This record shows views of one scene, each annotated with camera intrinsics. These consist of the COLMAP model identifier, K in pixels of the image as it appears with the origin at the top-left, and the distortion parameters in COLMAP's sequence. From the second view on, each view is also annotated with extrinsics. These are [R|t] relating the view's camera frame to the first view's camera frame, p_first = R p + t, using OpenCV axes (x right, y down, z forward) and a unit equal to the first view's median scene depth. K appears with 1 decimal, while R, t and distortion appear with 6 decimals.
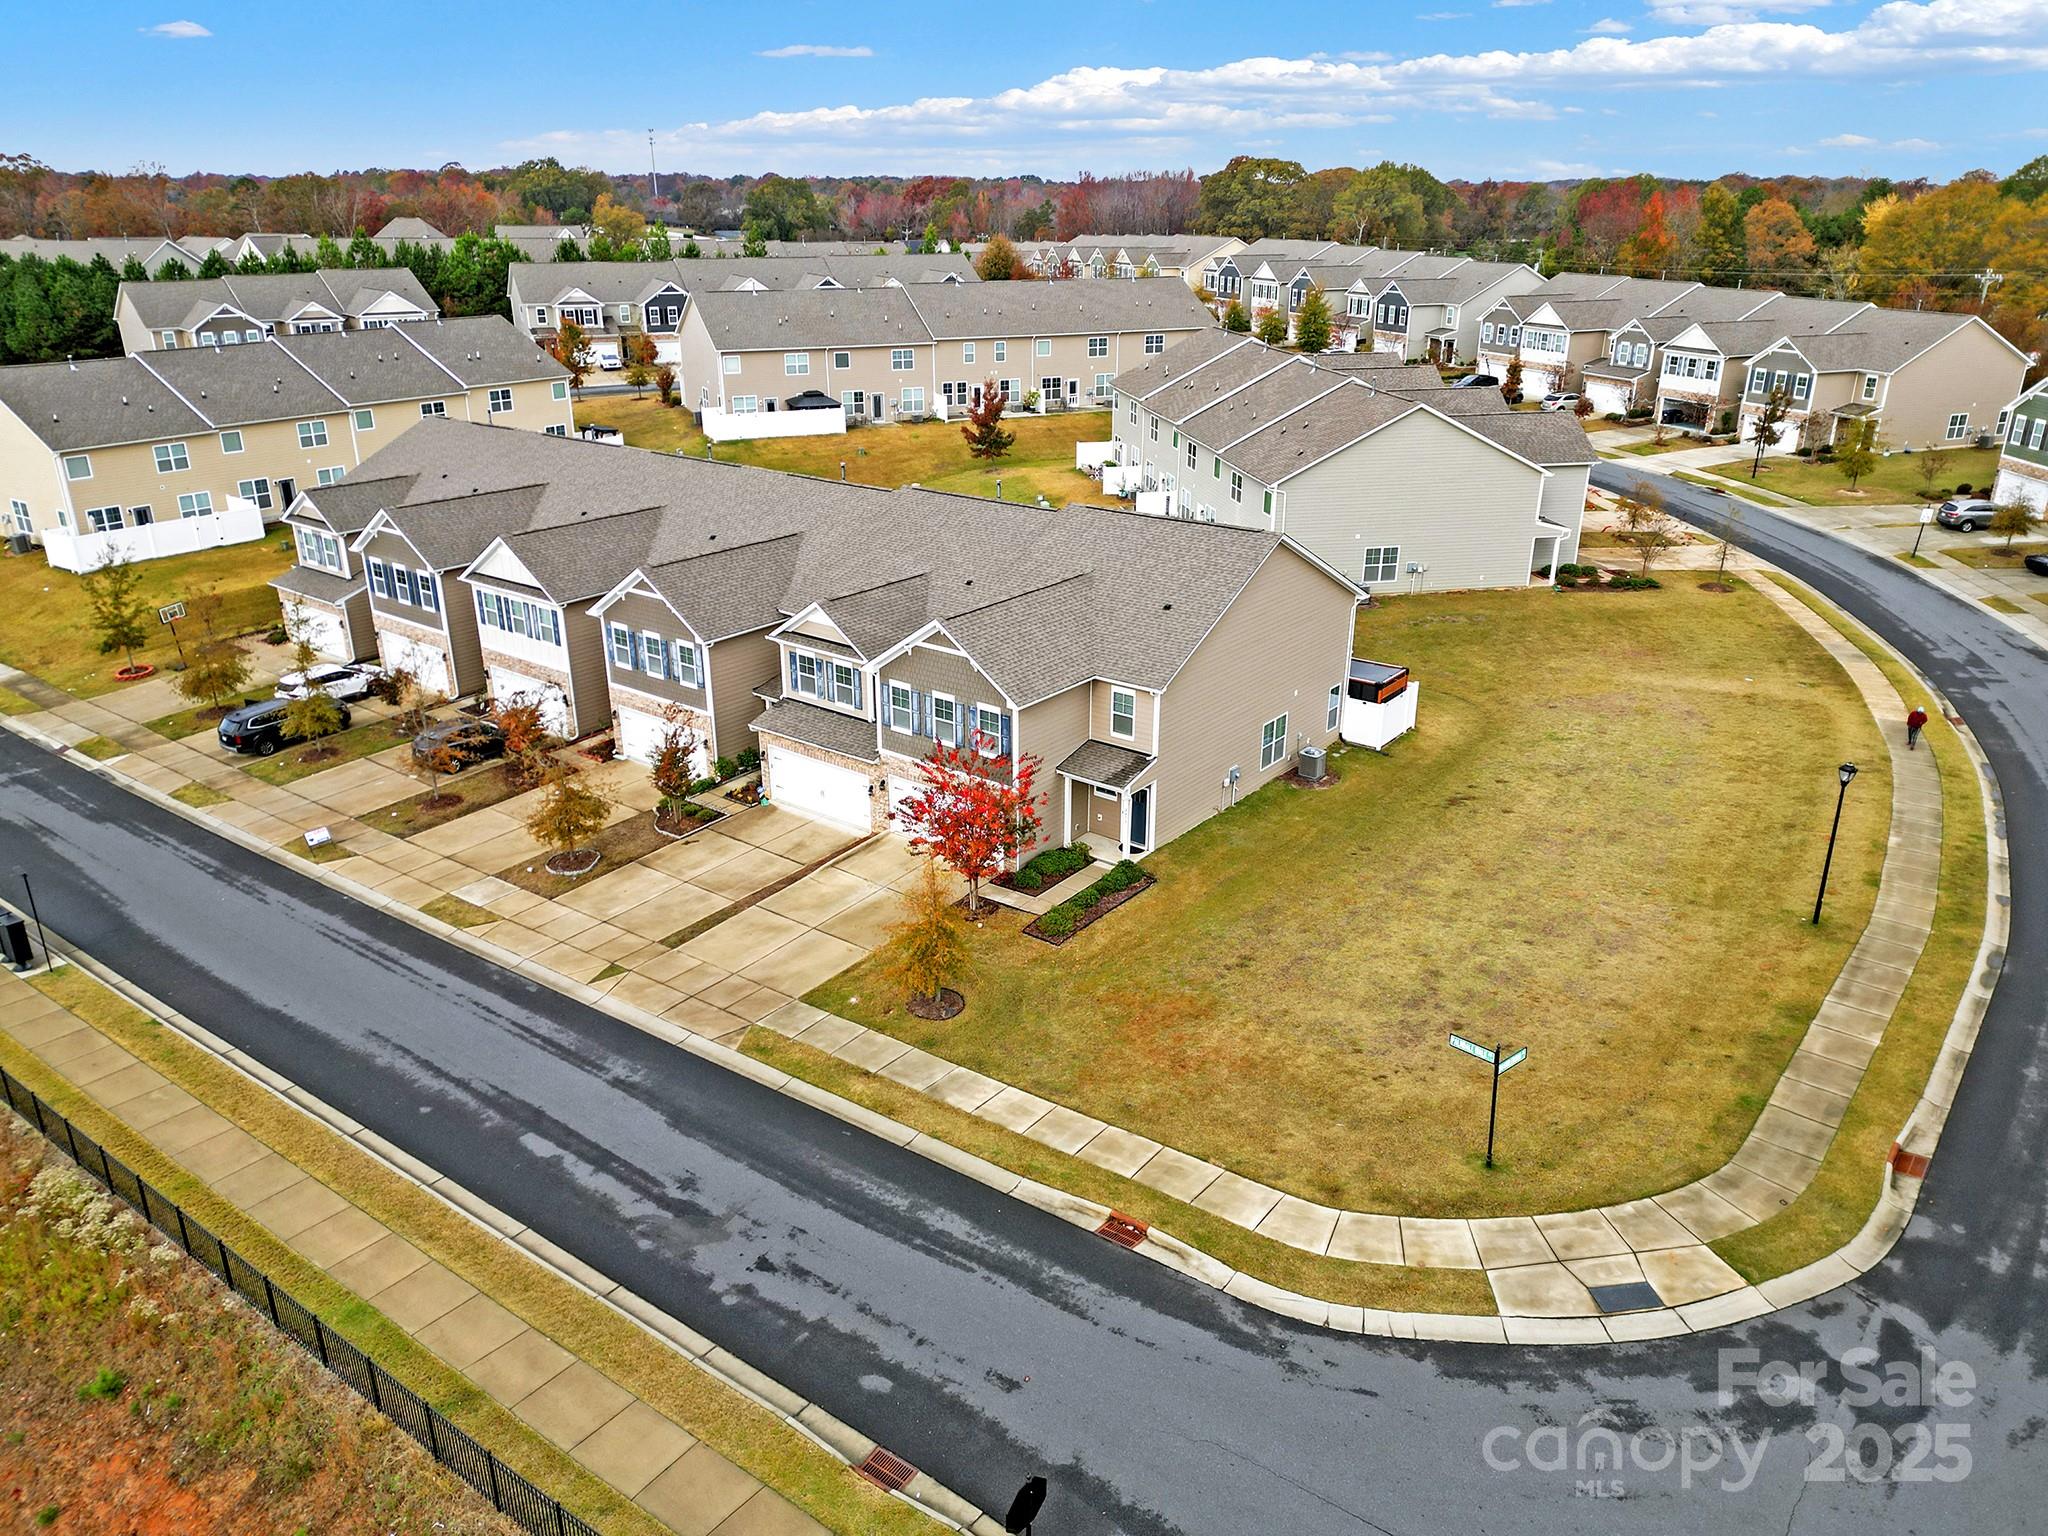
lens RADIAL K [[1438.7, 0, 1024.0], [0, 1438.7, 768.0], [0, 0, 1]] dist [0.080271, -0.080142]
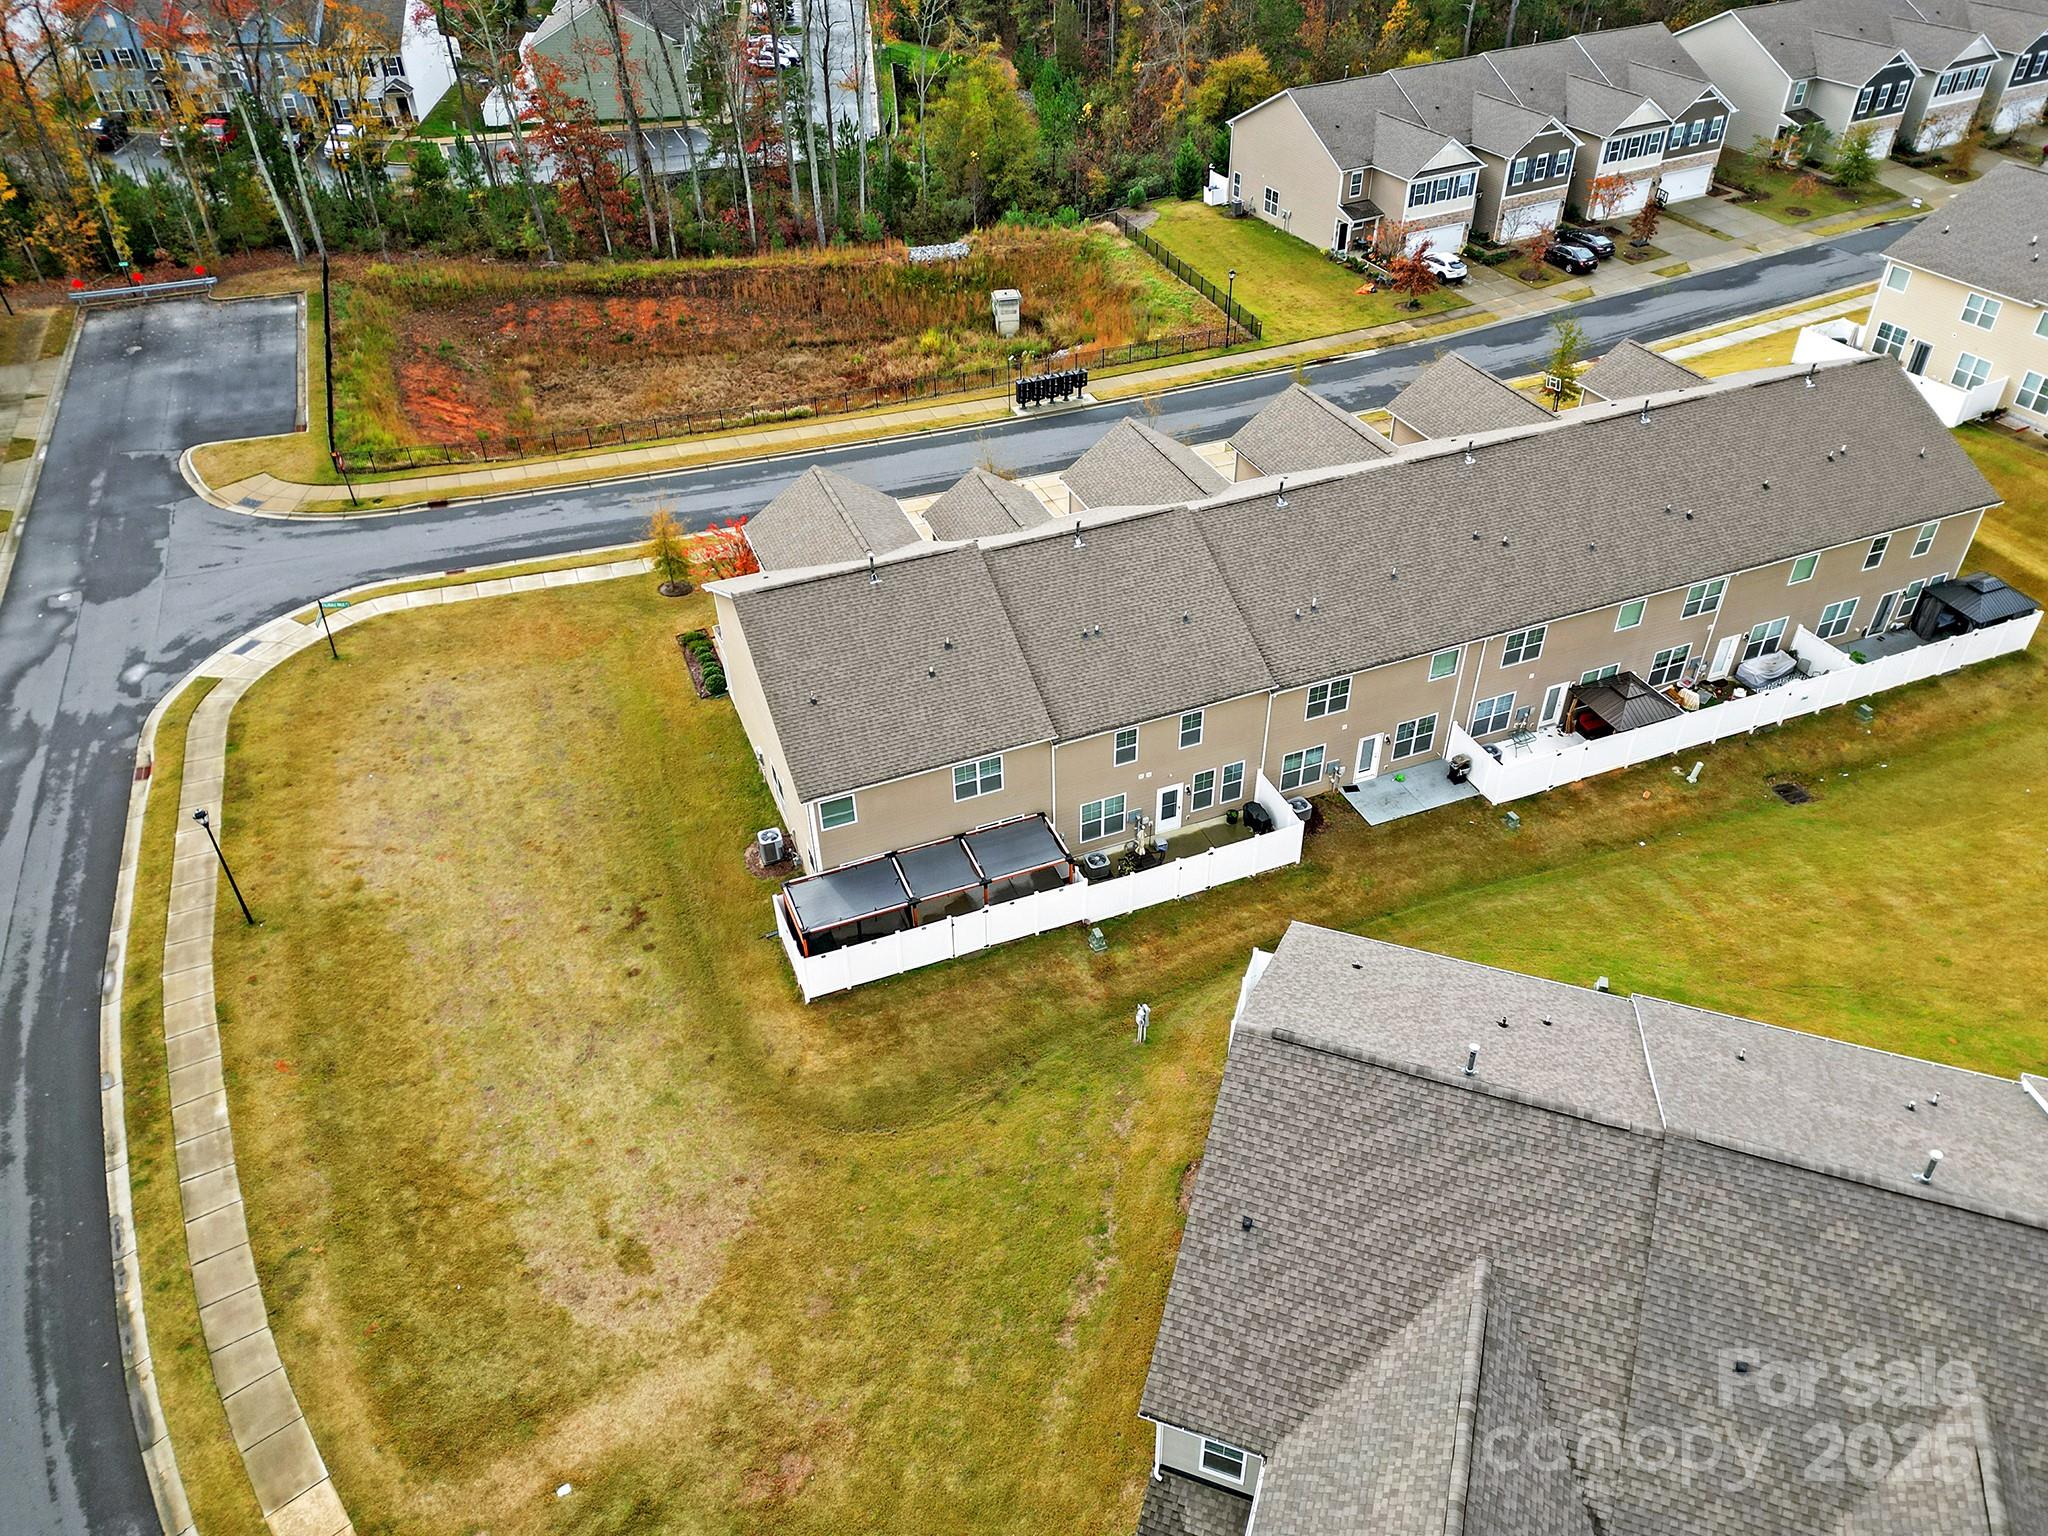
lens RADIAL K [[1438.7, 0, 1024.0], [0, 1438.7, 768.0], [0, 0, 1]] dist [0.080271, -0.080142]
pose [[-0.503211, 0.540974, -0.673888, 1.032258], [-0.299992, 0.621963, 0.723303, -1.101921], [0.810422, 0.566135, -0.150691, 1.743681]]
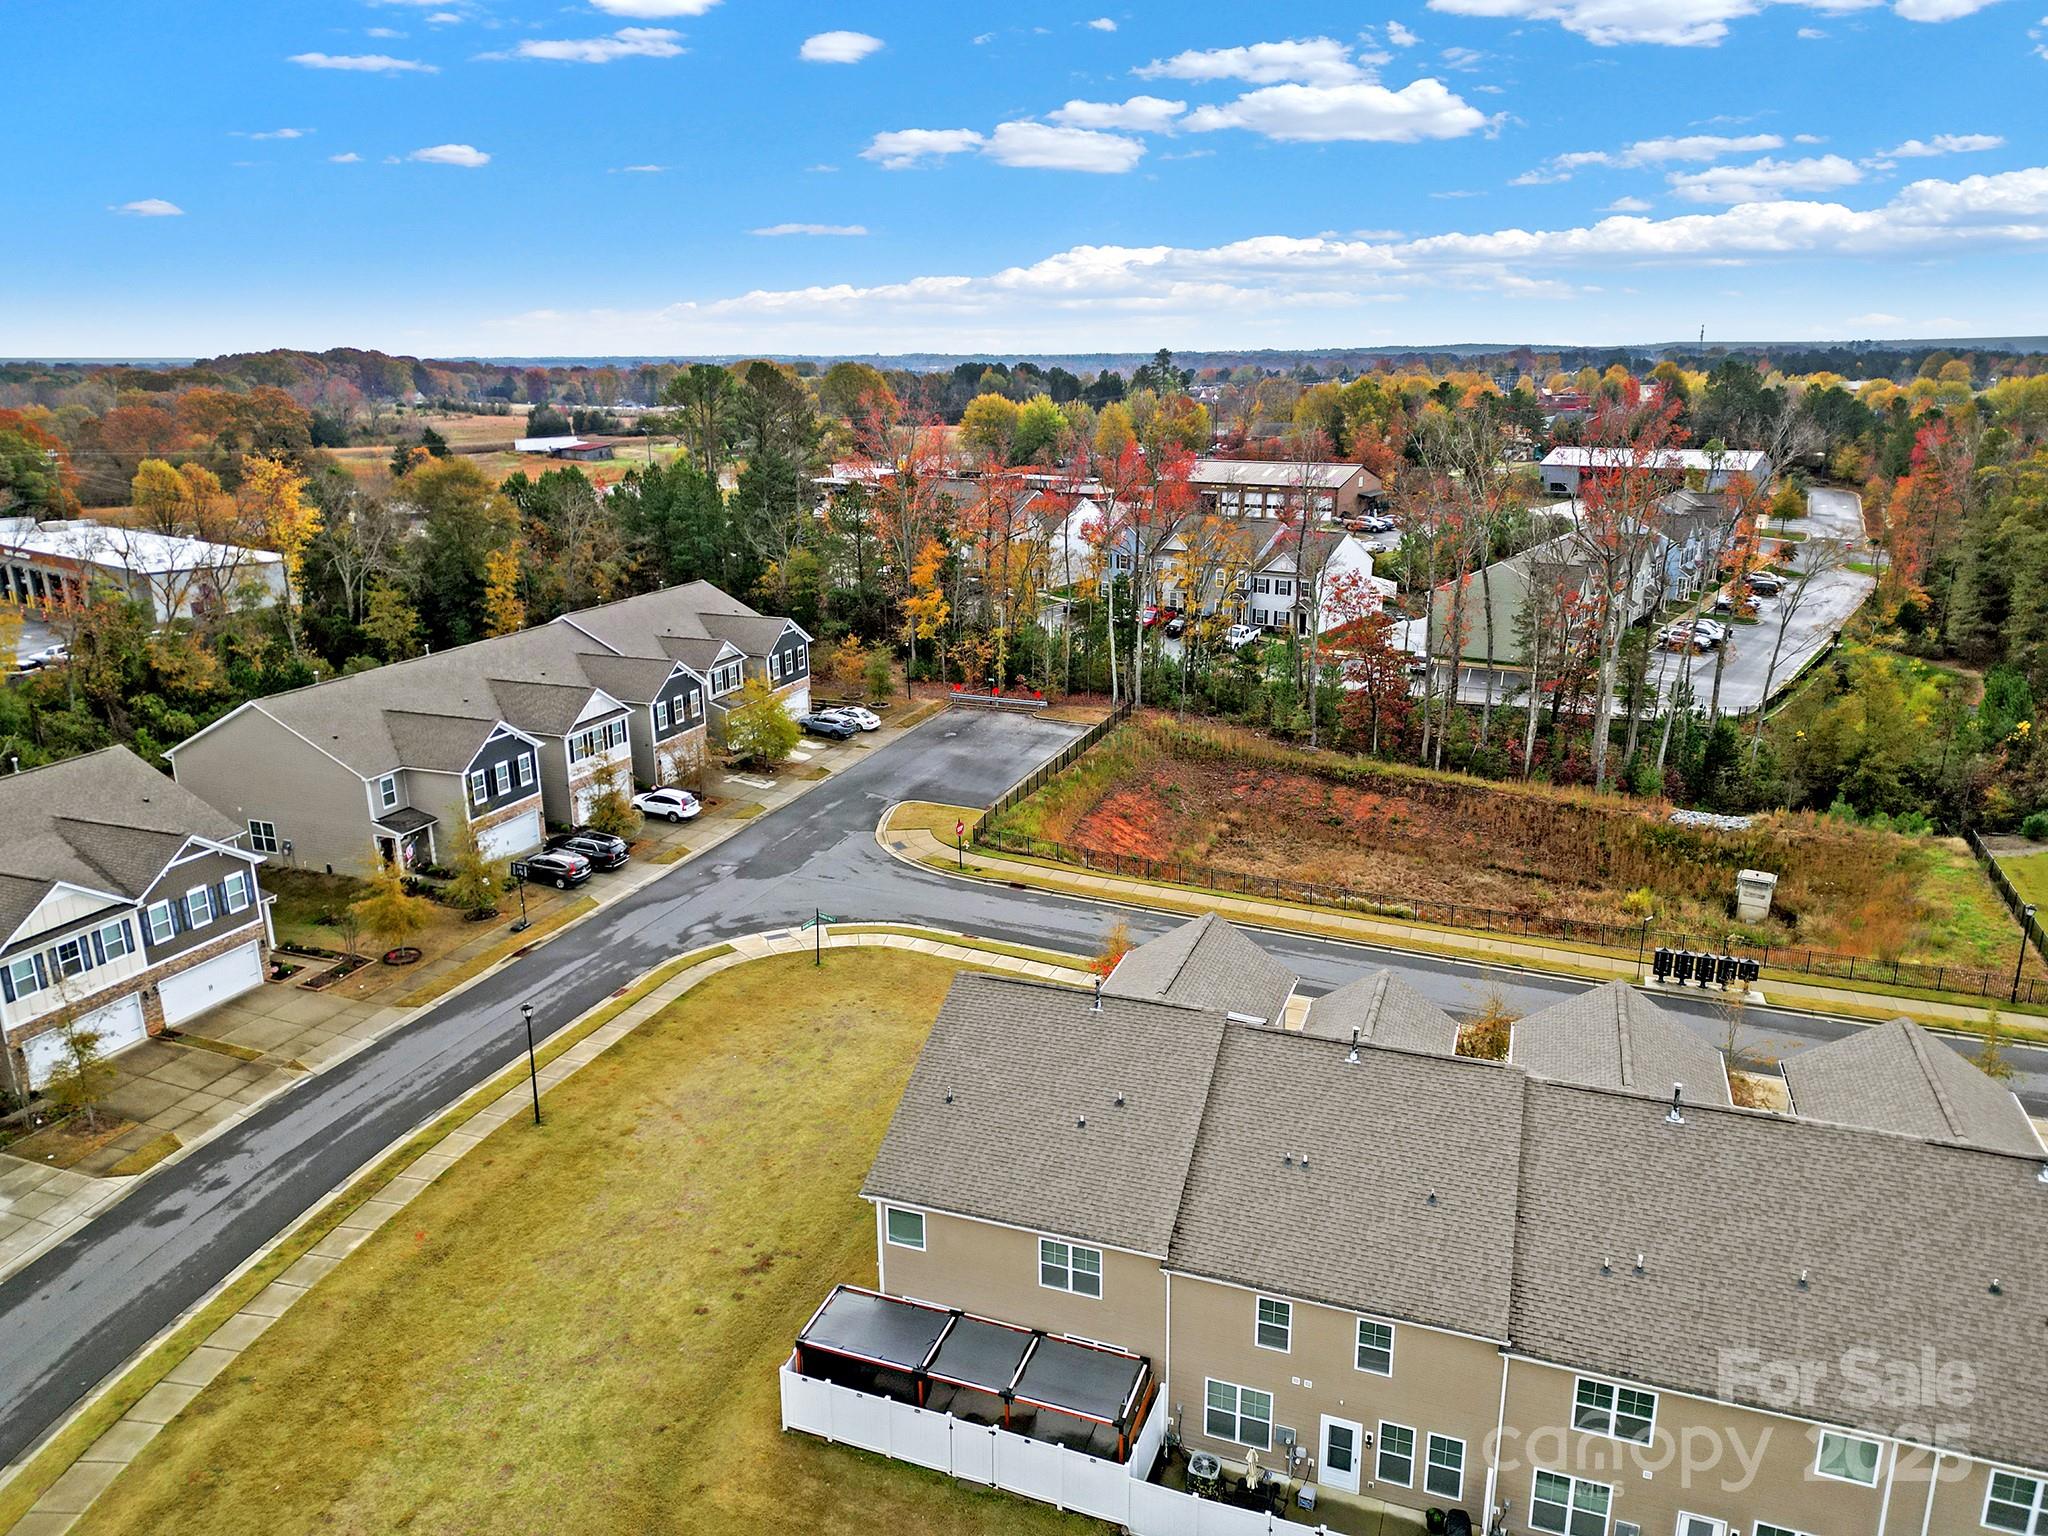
lens RADIAL K [[1411.4, 0, 1024.0], [0, 1411.4, 768.0], [0, 0, 1]] dist [0.080783, -0.084482]
pose [[-0.953235, 0.092961, -0.287579, 0.497882], [-0.102446, 0.795807, 0.596822, -1.047102], [0.284339, 0.598373, -0.749067, 2.054865]]
